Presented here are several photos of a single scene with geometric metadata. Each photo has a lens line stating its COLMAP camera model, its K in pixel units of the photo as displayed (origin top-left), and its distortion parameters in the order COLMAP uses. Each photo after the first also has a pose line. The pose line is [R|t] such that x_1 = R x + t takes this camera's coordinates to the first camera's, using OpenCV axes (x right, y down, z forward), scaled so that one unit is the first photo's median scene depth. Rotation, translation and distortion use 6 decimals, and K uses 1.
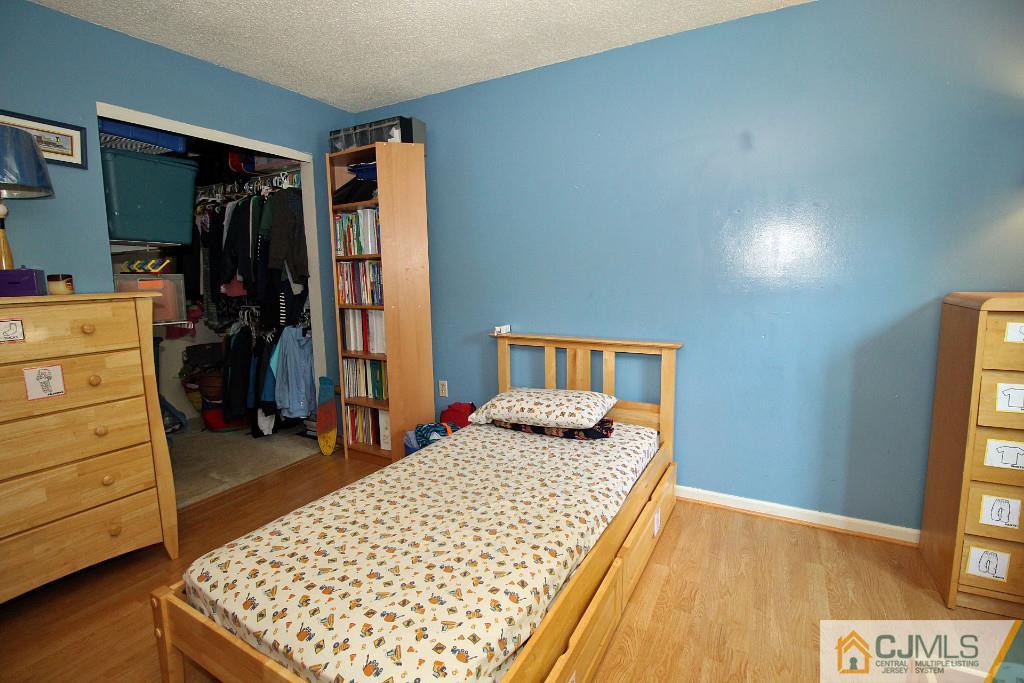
lens RADIAL K [[476.1, 0, 506.5], [0, 476.1, 337.4], [0, 0, 1]] dist [-0.016533, -0.005850]
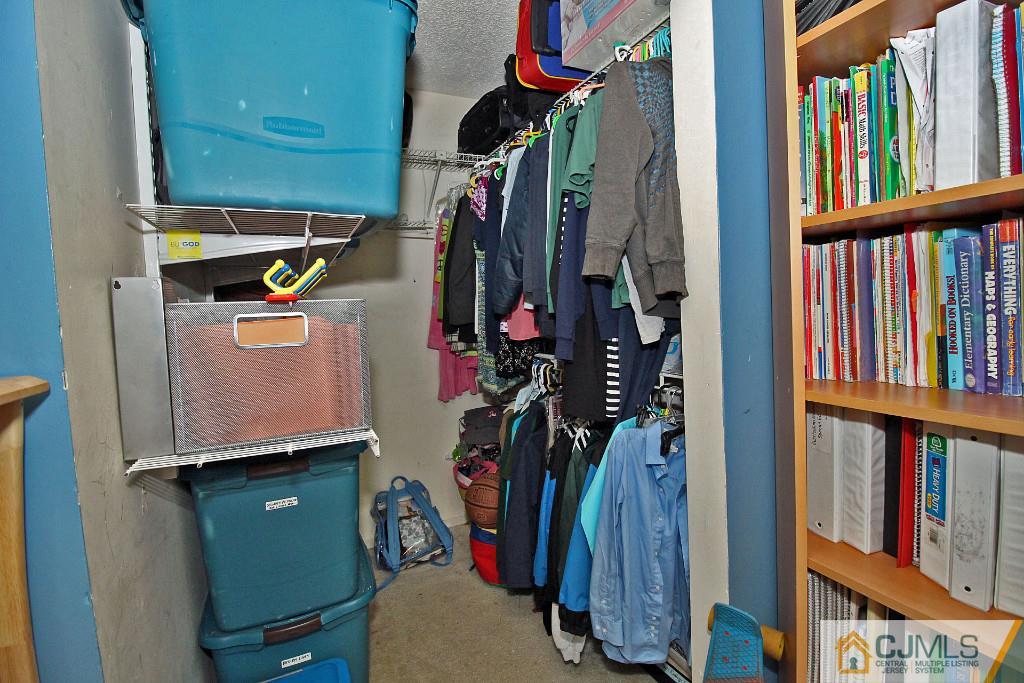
lens RADIAL K [[476.1, 0, 513.4], [0, 476.1, 332.6], [0, 0, 1]] dist [-0.016533, -0.005850]
pose [[0.817933, 0.005022, -0.575292, -0.305506], [-0.034606, 0.998581, -0.040484, -0.077668], [0.574272, 0.053022, 0.816946, 0.612324]]
